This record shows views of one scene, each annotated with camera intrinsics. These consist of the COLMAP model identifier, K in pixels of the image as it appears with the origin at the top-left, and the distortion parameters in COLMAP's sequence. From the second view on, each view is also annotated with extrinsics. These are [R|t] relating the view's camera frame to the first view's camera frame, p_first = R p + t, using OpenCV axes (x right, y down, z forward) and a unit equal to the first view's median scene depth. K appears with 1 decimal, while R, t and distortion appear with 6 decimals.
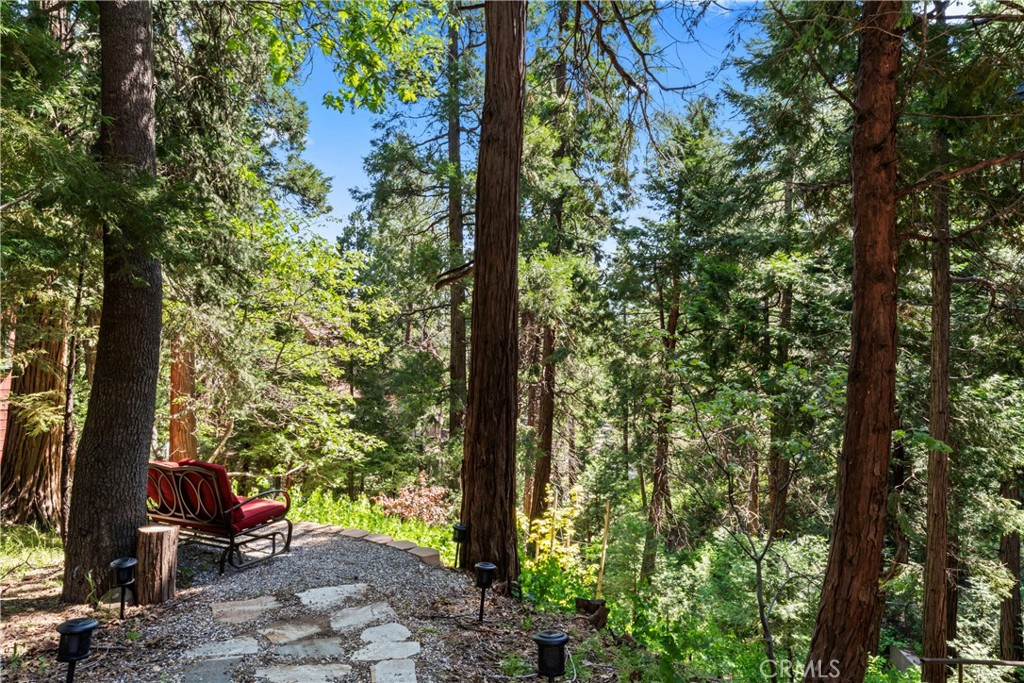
lens RADIAL K [[584.1, 0, 513.8], [0, 584.1, 343.0], [0, 0, 1]] dist [-0.001166, 0.000696]
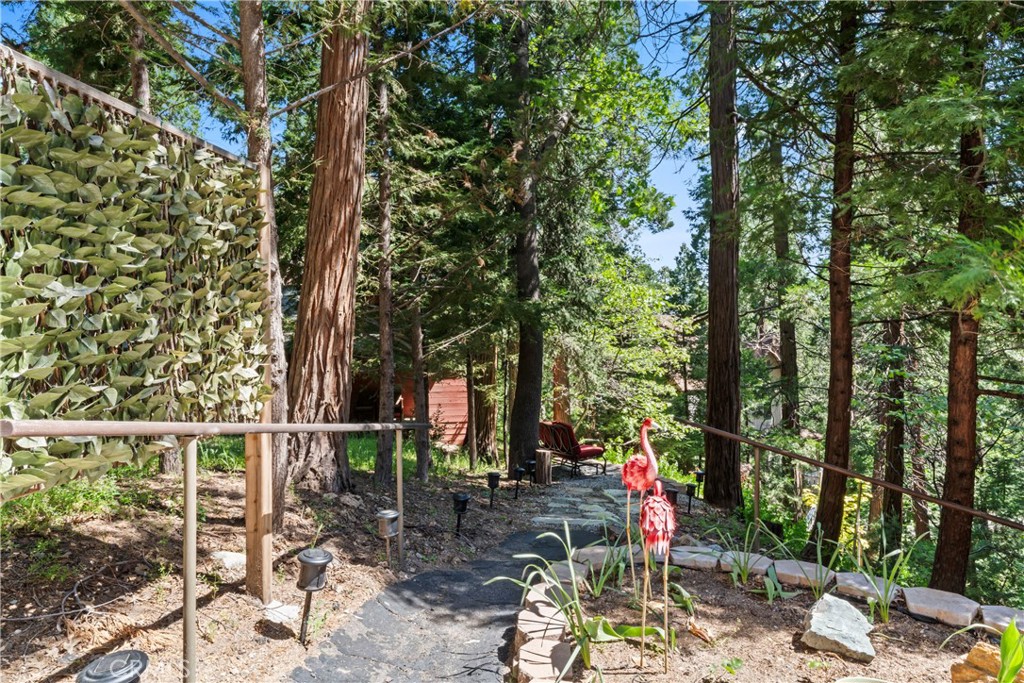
lens RADIAL K [[584.1, 0, 512.9], [0, 584.1, 337.4], [0, 0, 1]] dist [-0.001166, 0.000696]
pose [[0.820881, -0.019264, -0.570775, 0.257178], [0.023921, 0.999714, 0.000662, -0.050848], [0.570598, -0.014197, 0.821107, -0.397531]]
